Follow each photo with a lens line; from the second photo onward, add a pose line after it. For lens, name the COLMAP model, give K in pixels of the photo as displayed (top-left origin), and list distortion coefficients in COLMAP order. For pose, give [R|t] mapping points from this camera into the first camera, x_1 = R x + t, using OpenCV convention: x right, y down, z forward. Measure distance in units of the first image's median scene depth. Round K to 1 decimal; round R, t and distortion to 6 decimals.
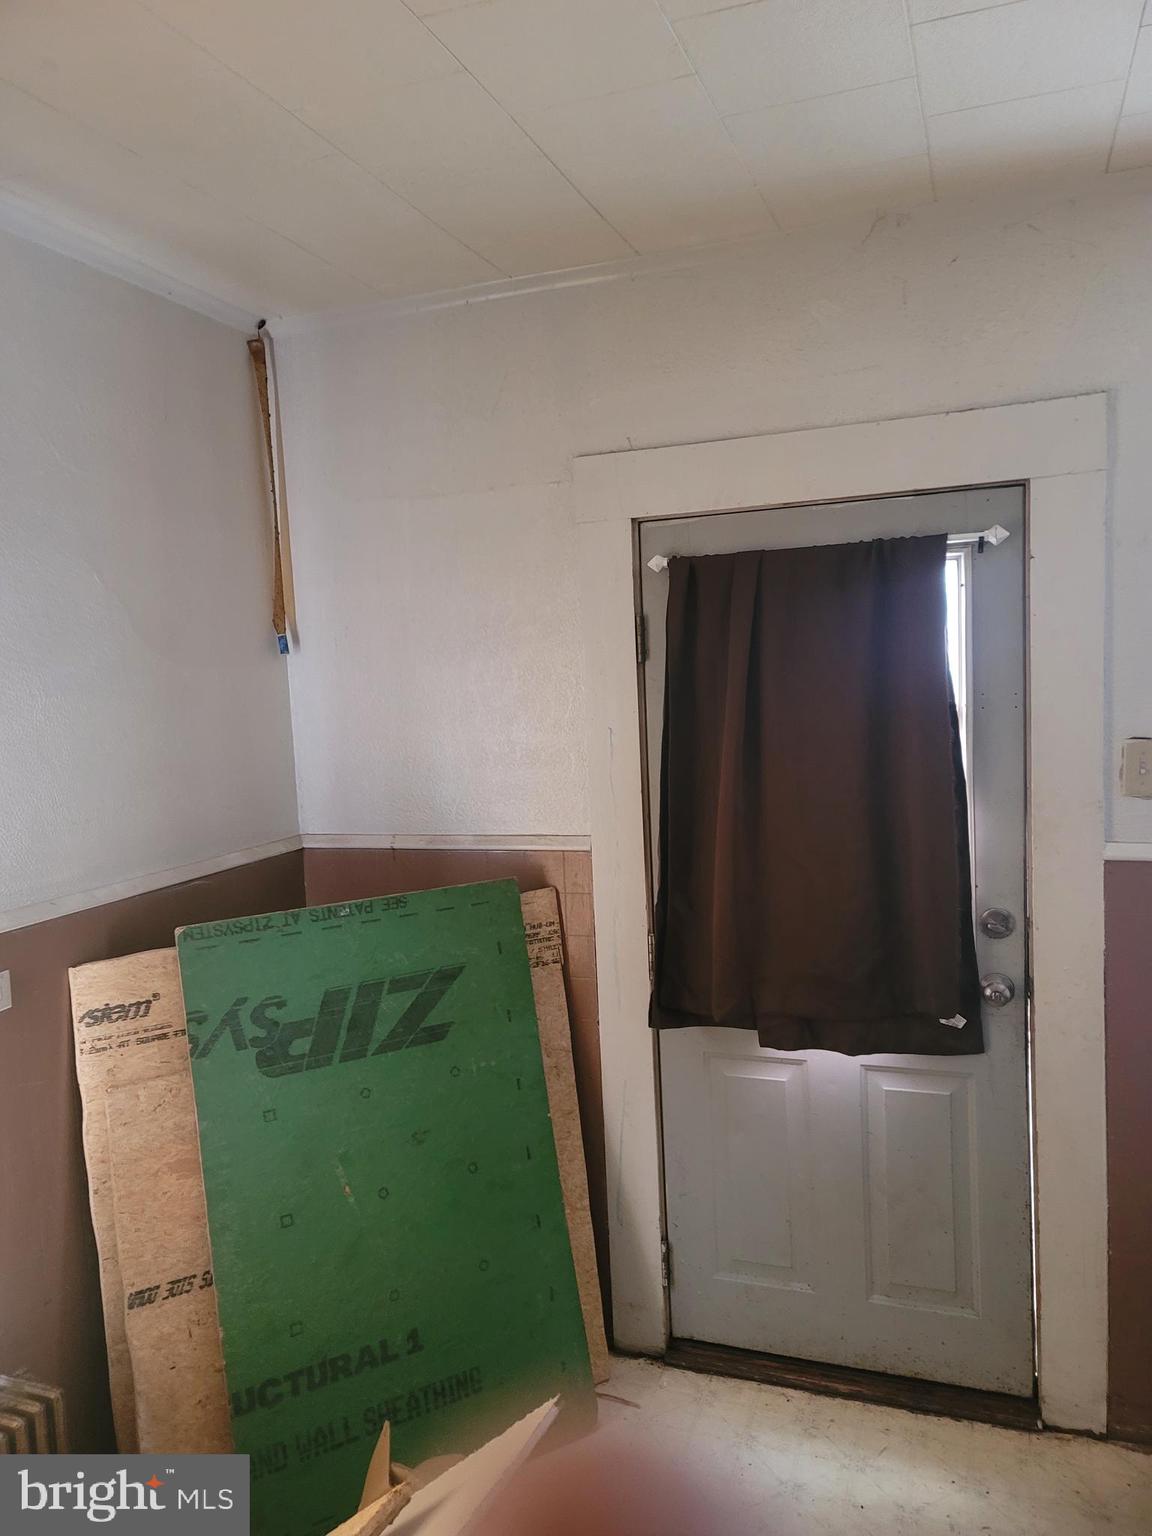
lens RADIAL K [[1105.2, 0, 578.5], [0, 1105.2, 786.0], [0, 0, 1]] dist [0.091819, -0.091924]
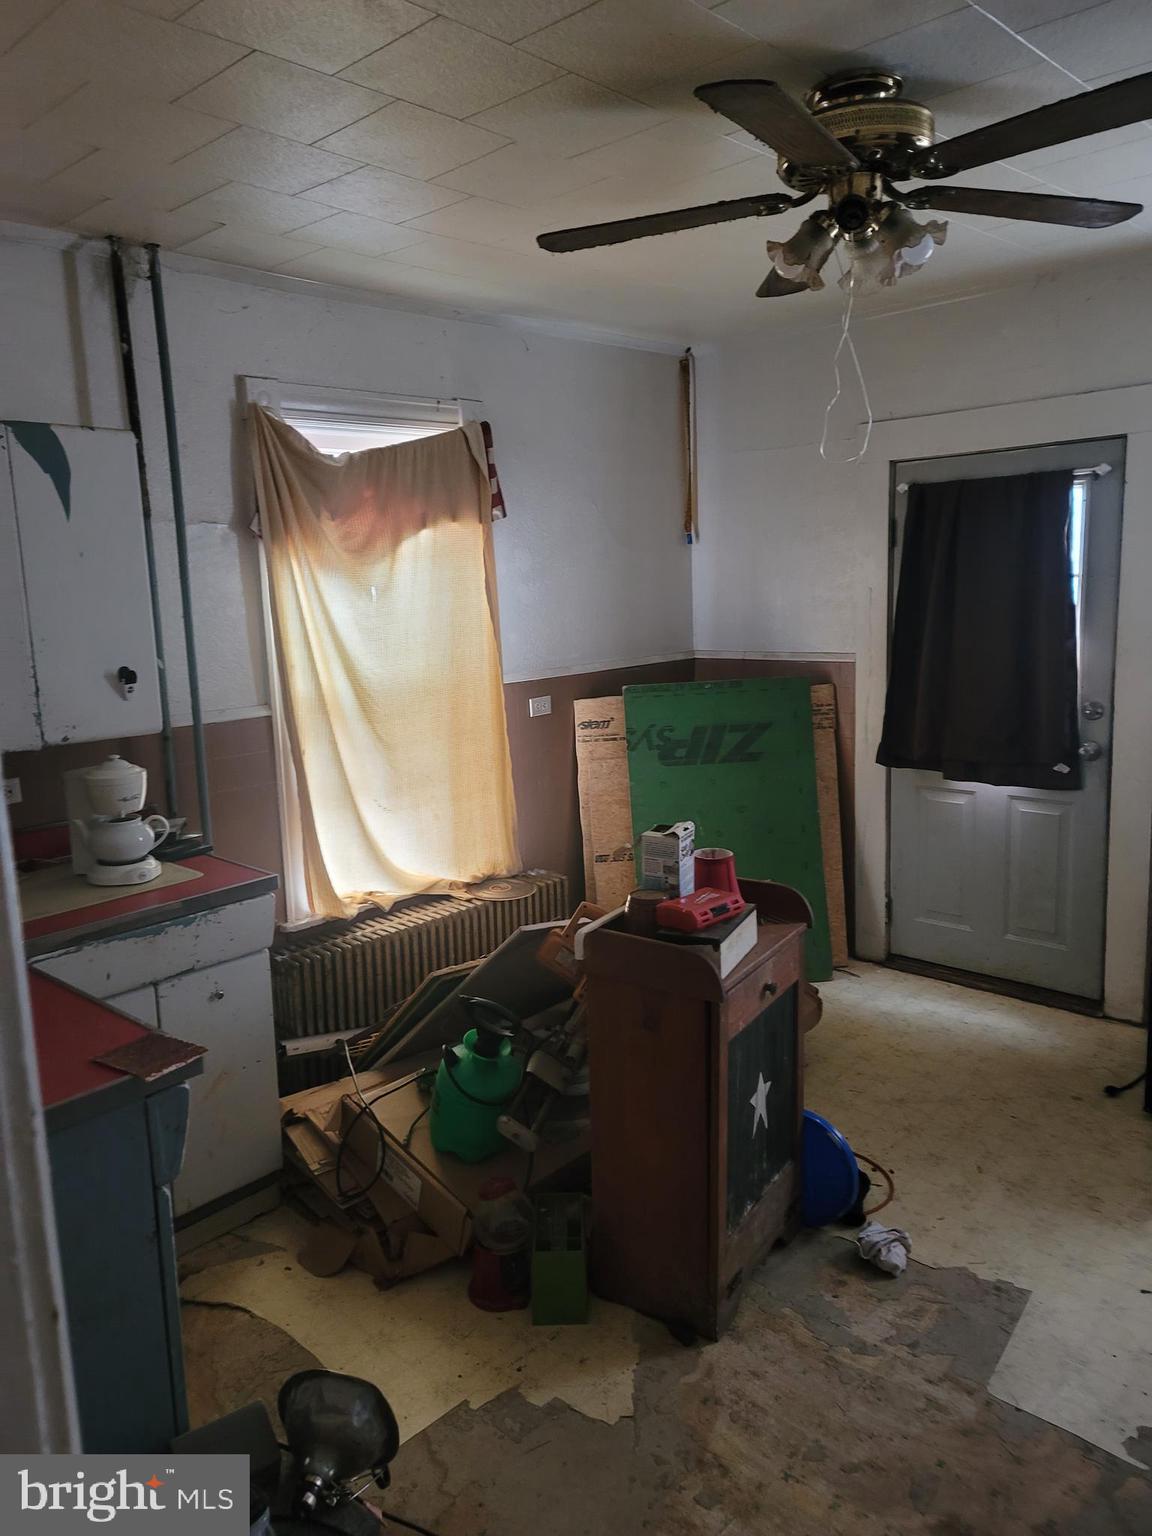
lens RADIAL K [[1133.7, 0, 576.0], [0, 1133.7, 768.0], [0, 0, 1]] dist [0.003175, 0.001423]
pose [[0.916322, 0.071743, -0.393963, 0.332116], [-0.037879, 0.994938, 0.093079, 0.079024], [0.398646, -0.070367, 0.914401, -0.799265]]
